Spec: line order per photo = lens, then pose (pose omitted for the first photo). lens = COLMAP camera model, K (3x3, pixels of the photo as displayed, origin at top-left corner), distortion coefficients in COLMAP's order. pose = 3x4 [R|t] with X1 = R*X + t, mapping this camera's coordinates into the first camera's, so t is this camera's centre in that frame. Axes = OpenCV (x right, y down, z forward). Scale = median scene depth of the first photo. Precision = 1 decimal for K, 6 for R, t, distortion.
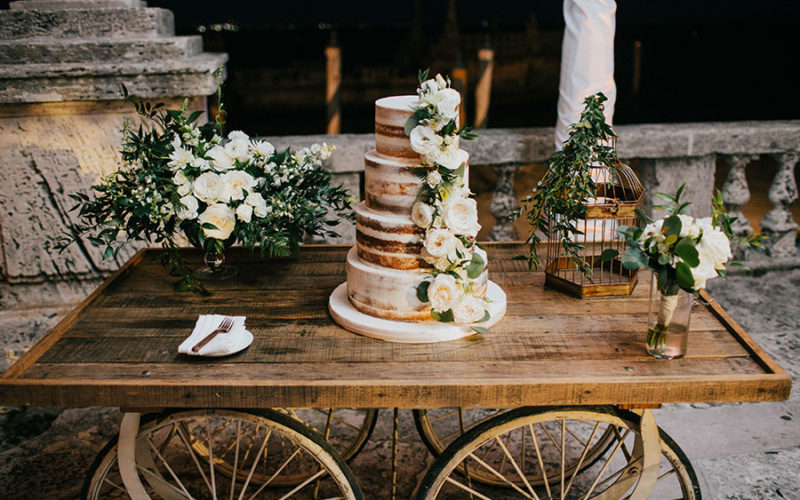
lens RADIAL K [[803.4, 0, 412.1], [0, 803.4, 239.6], [0, 0, 1]] dist [-0.038898, -0.012846]
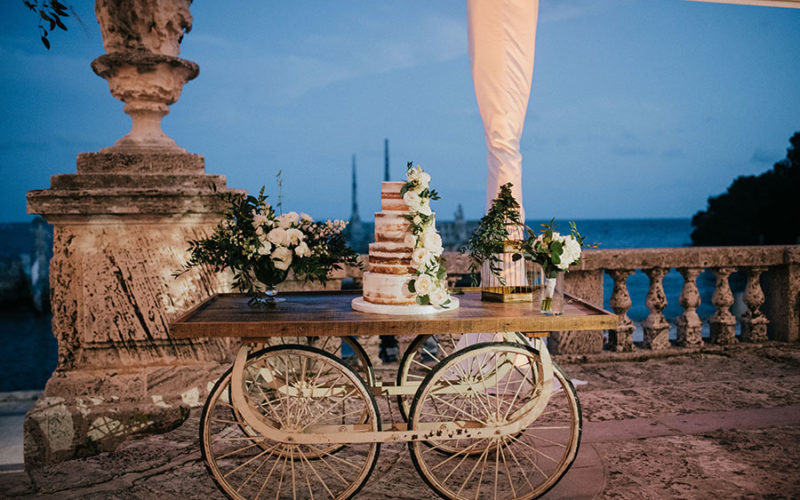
lens RADIAL K [[803.4, 0, 412.1], [0, 803.4, 239.6], [0, 0, 1]] dist [-0.038898, -0.012846]
pose [[0.996297, -0.000061, 0.085981, -0.076238], [0.021092, 0.969618, -0.243713, 0.222135], [-0.083354, 0.244624, 0.966028, -0.391571]]
